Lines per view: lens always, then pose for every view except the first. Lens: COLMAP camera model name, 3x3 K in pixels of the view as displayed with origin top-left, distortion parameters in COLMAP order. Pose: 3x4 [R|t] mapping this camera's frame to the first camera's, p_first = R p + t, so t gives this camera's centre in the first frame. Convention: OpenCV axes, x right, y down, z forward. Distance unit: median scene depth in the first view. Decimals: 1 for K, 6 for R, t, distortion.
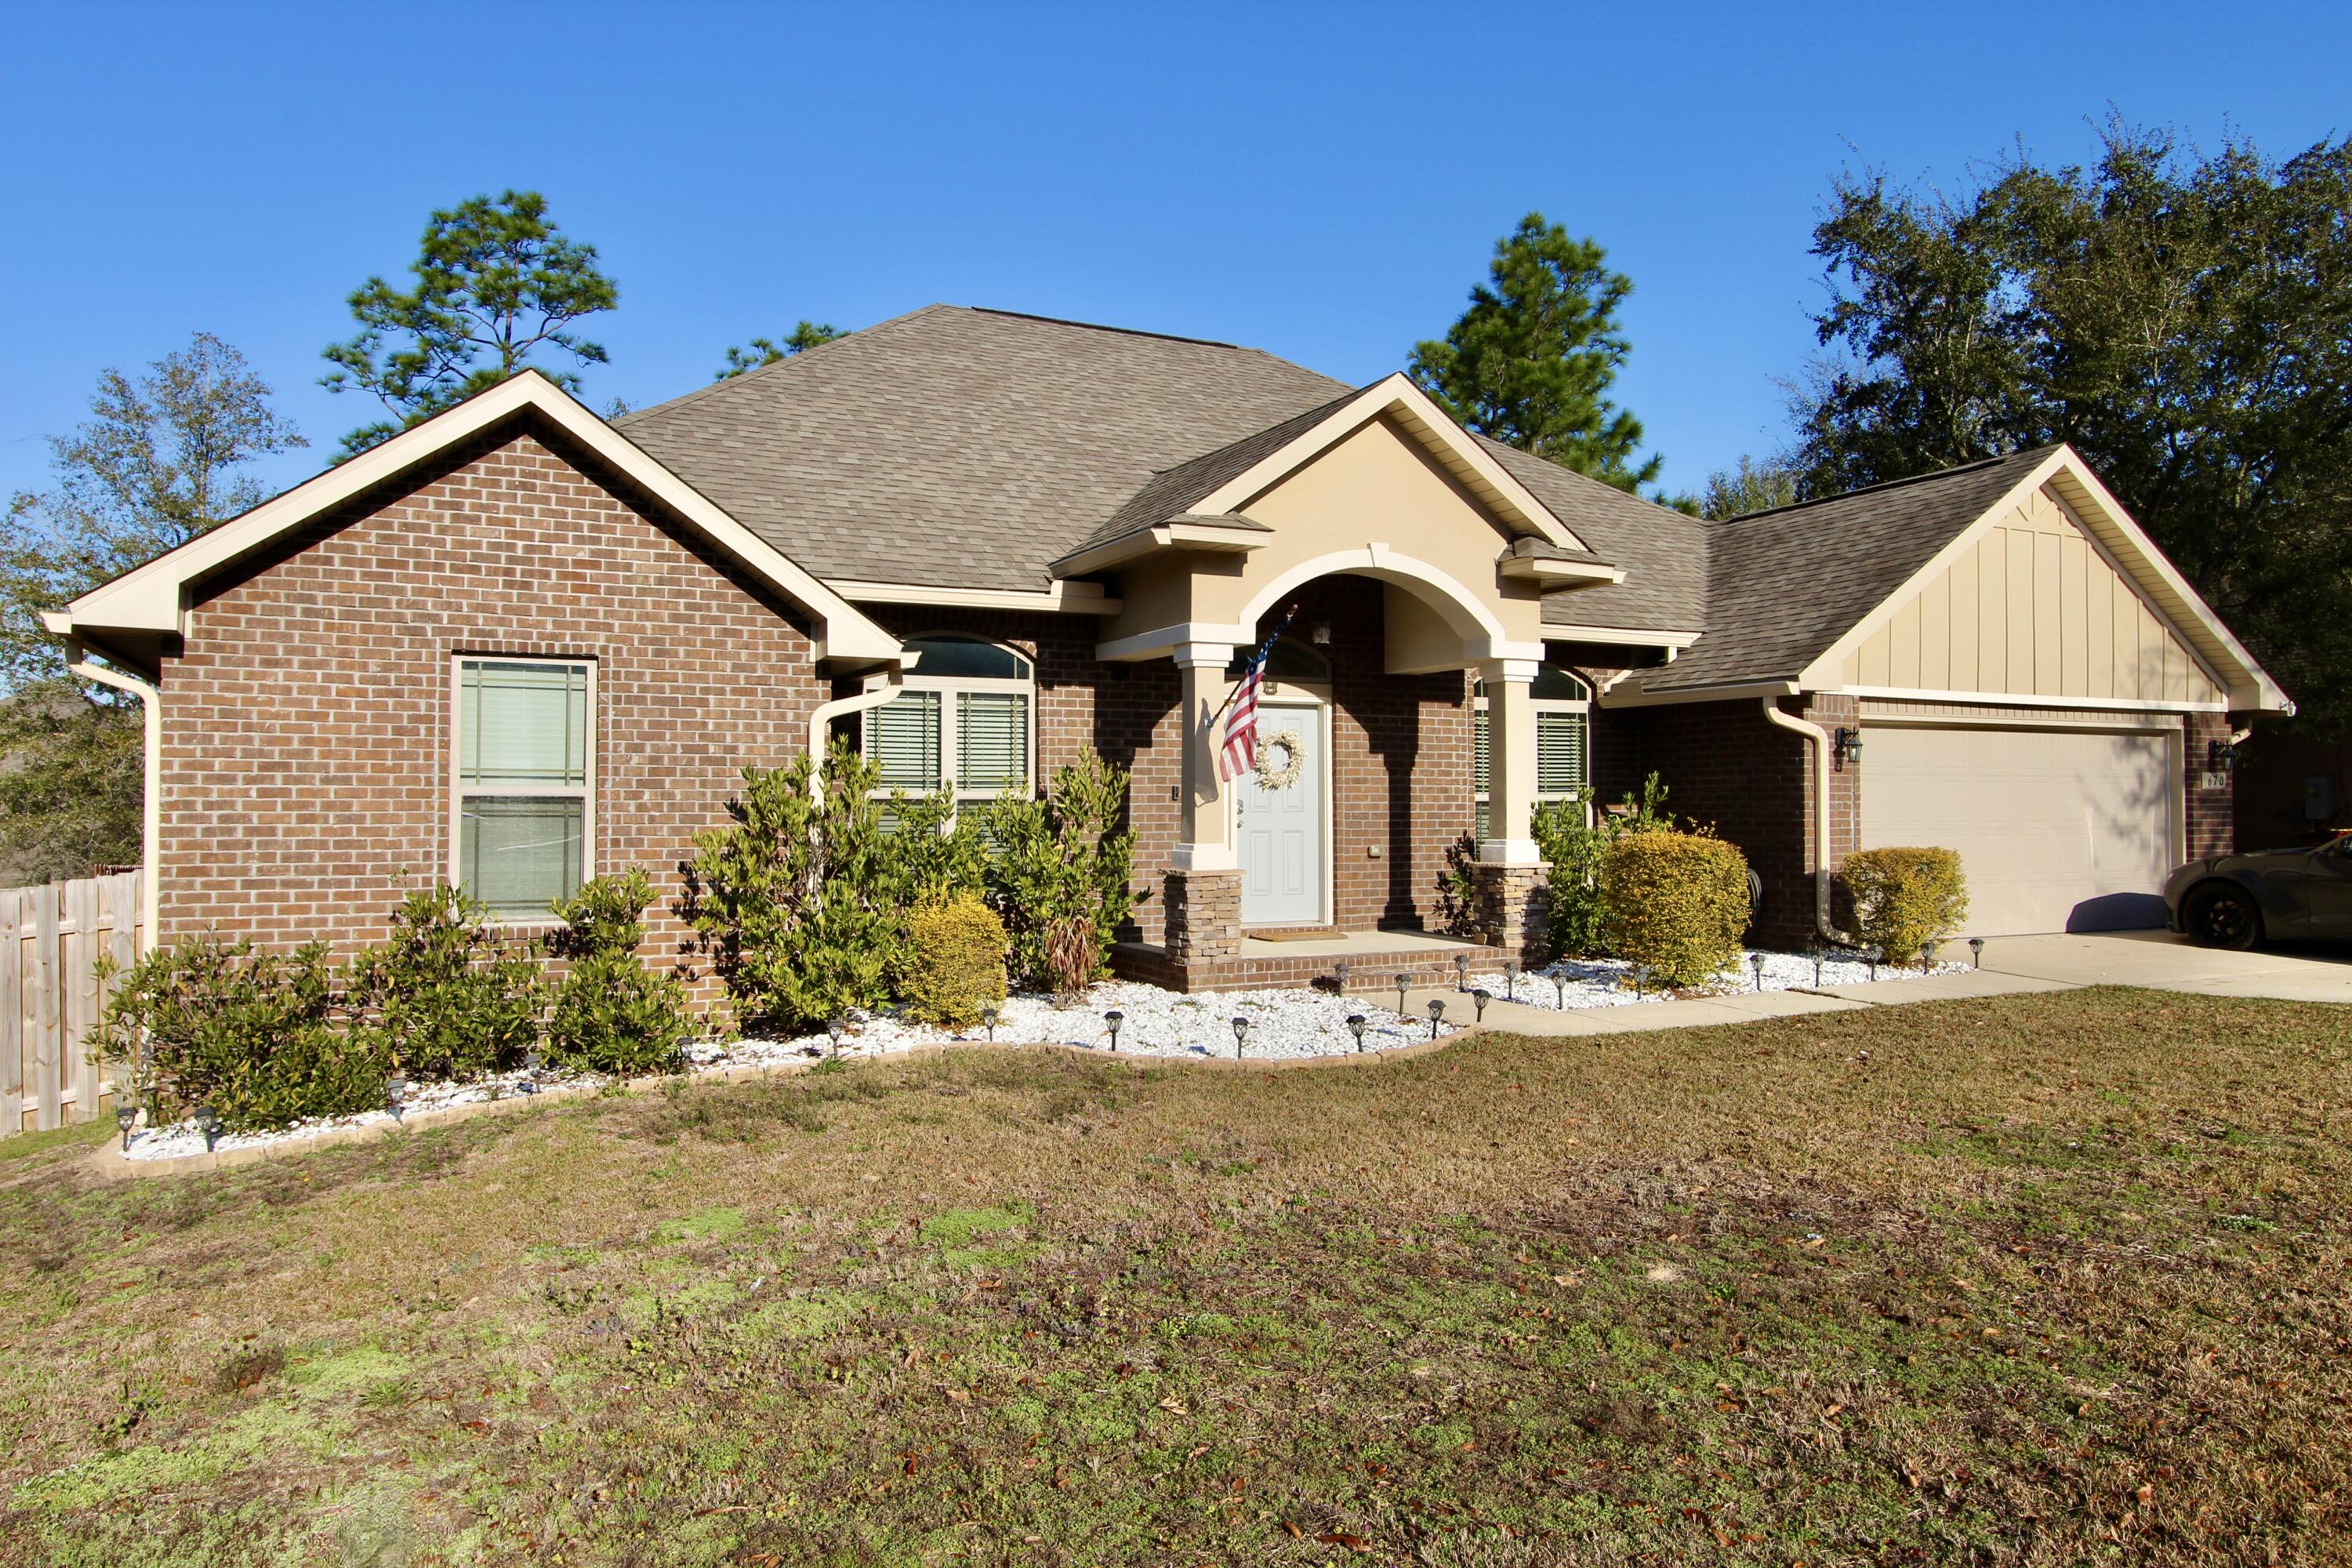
lens RADIAL K [[1624.4, 0, 1177.4], [0, 1624.4, 789.2], [0, 0, 1]] dist [-0.011974, 0.005257]
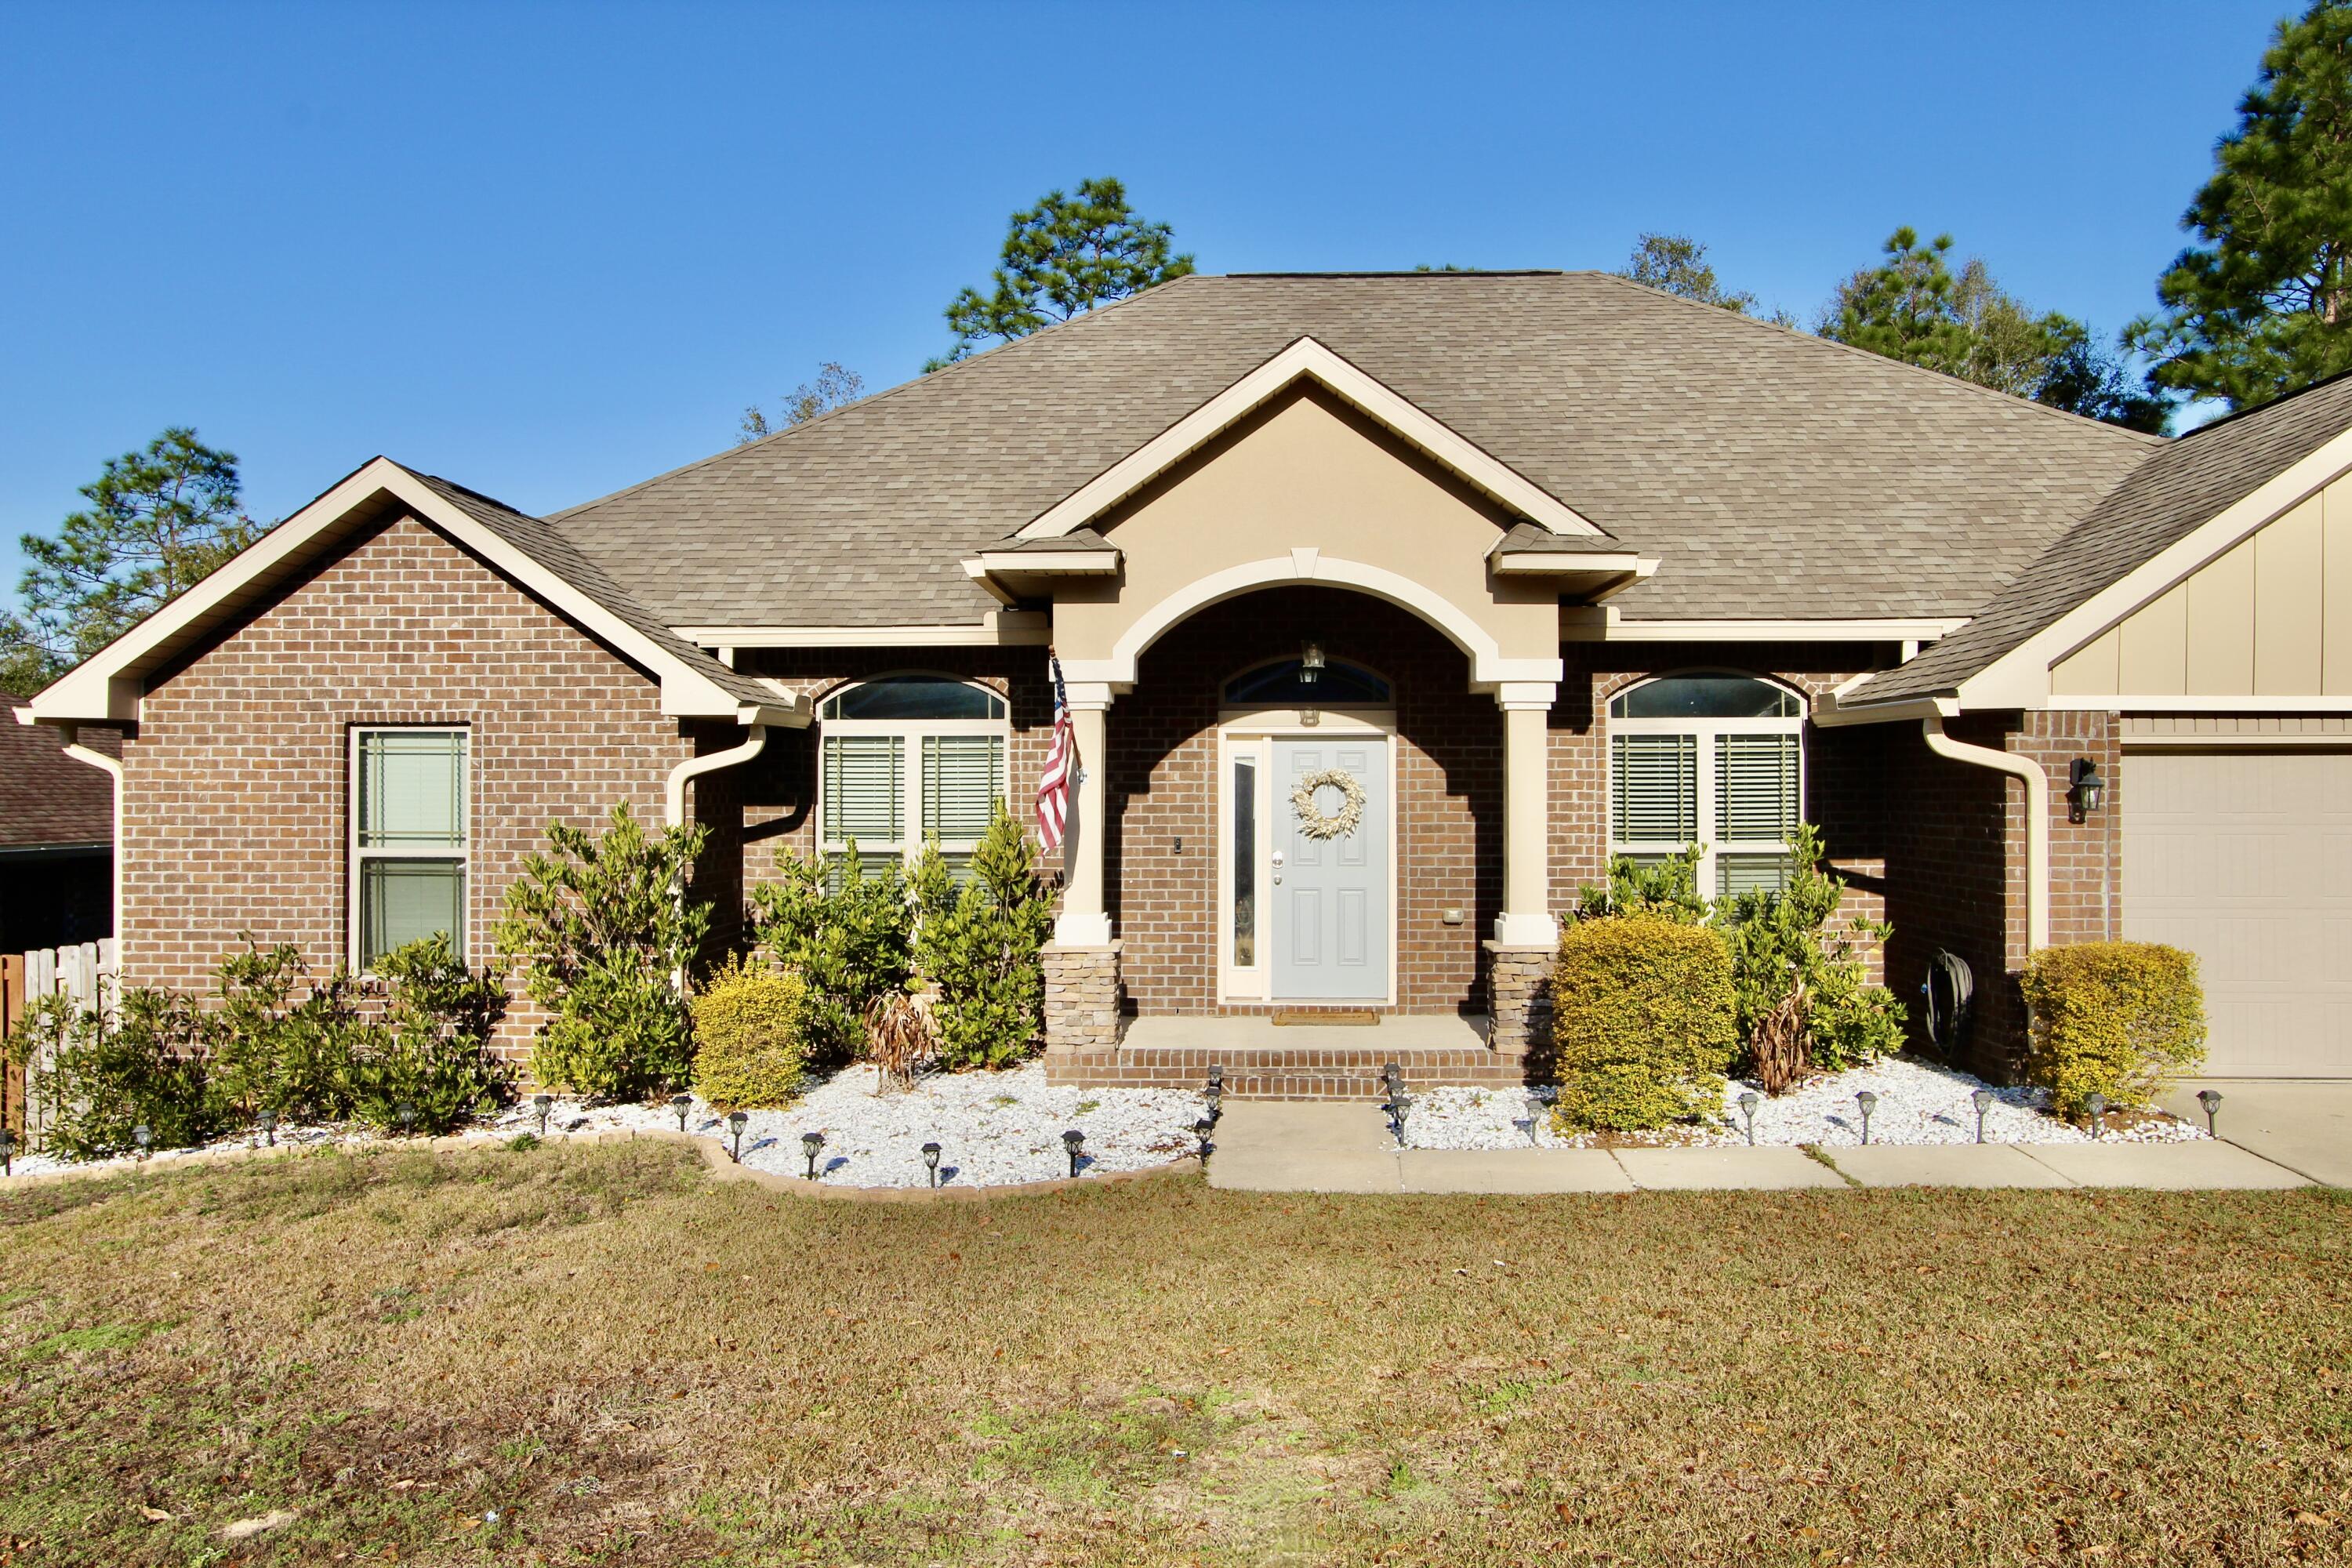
lens RADIAL K [[1831.0, 0, 1176.0], [0, 1831.0, 783.1], [0, 0, 1]] dist [-0.004381, -0.002518]
pose [[0.874609, -0.002594, -0.484822, 0.582214], [0.007502, 0.999938, 0.008182, -0.047718], [0.484771, -0.010794, 0.874575, 0.188433]]
